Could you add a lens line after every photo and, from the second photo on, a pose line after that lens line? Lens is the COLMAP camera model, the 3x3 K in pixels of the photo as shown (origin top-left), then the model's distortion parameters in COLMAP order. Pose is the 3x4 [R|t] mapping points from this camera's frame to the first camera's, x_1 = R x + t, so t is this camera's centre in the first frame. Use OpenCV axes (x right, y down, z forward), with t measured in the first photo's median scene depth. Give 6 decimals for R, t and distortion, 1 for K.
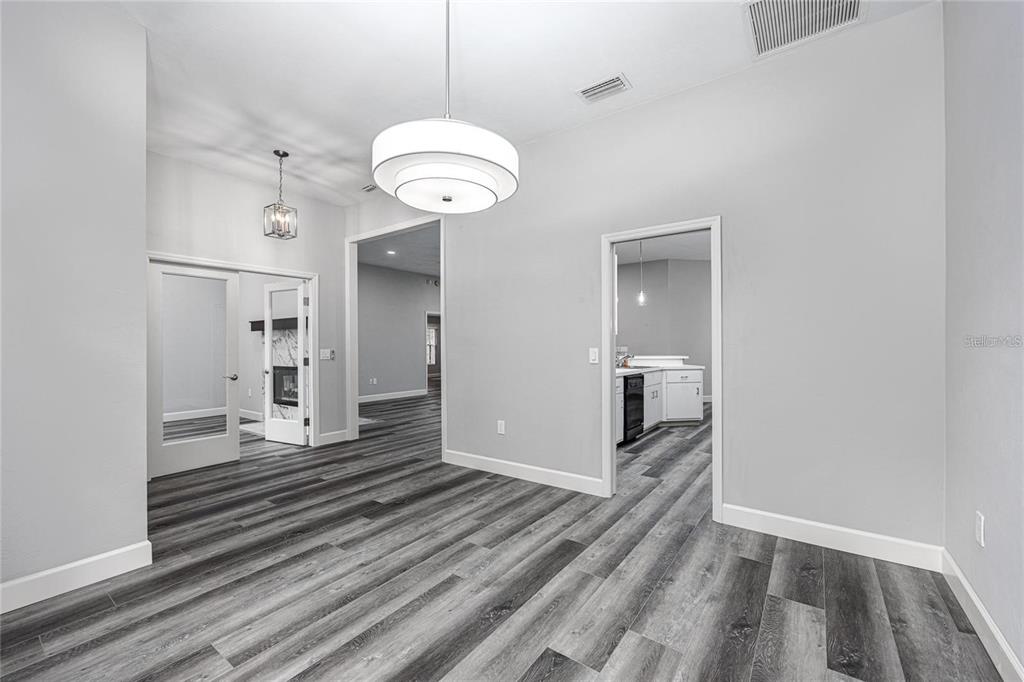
lens RADIAL K [[423.1, 0, 505.6], [0, 423.1, 343.3], [0, 0, 1]] dist [0.000016, 0.000067]
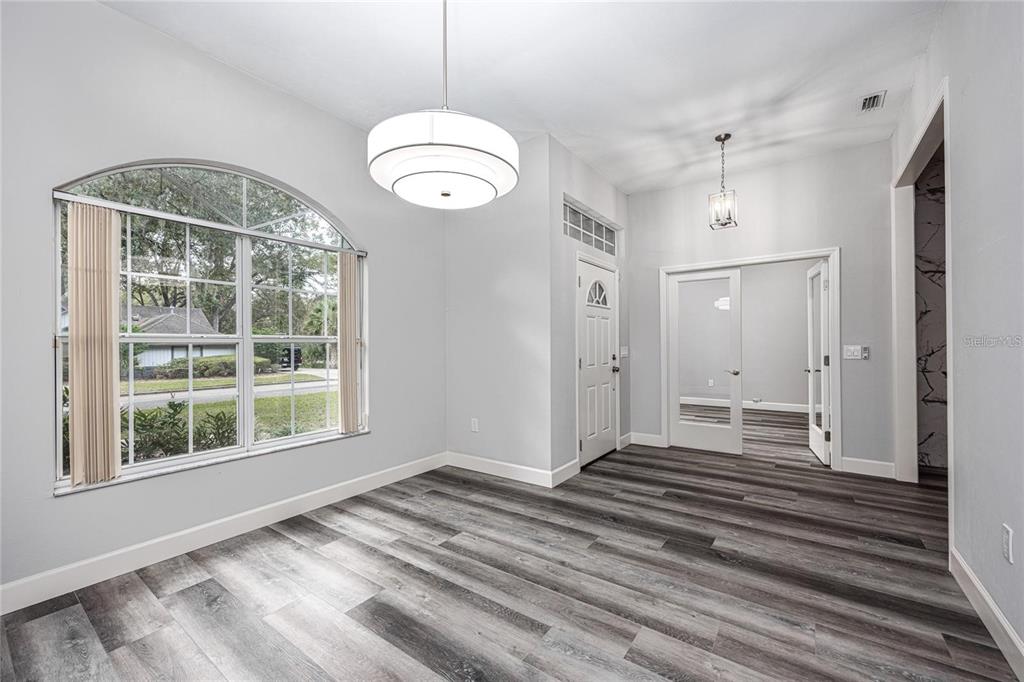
lens RADIAL K [[402.9, 0, 512.0], [0, 402.9, 341.0], [0, 0, 1]] dist [-0.003119, -0.000139]
pose [[0.019224, -0.001265, -0.999814, 0.436455], [0.012382, 0.999923, -0.001027, 0.000001], [0.999739, -0.012360, 0.019238, 0.623326]]
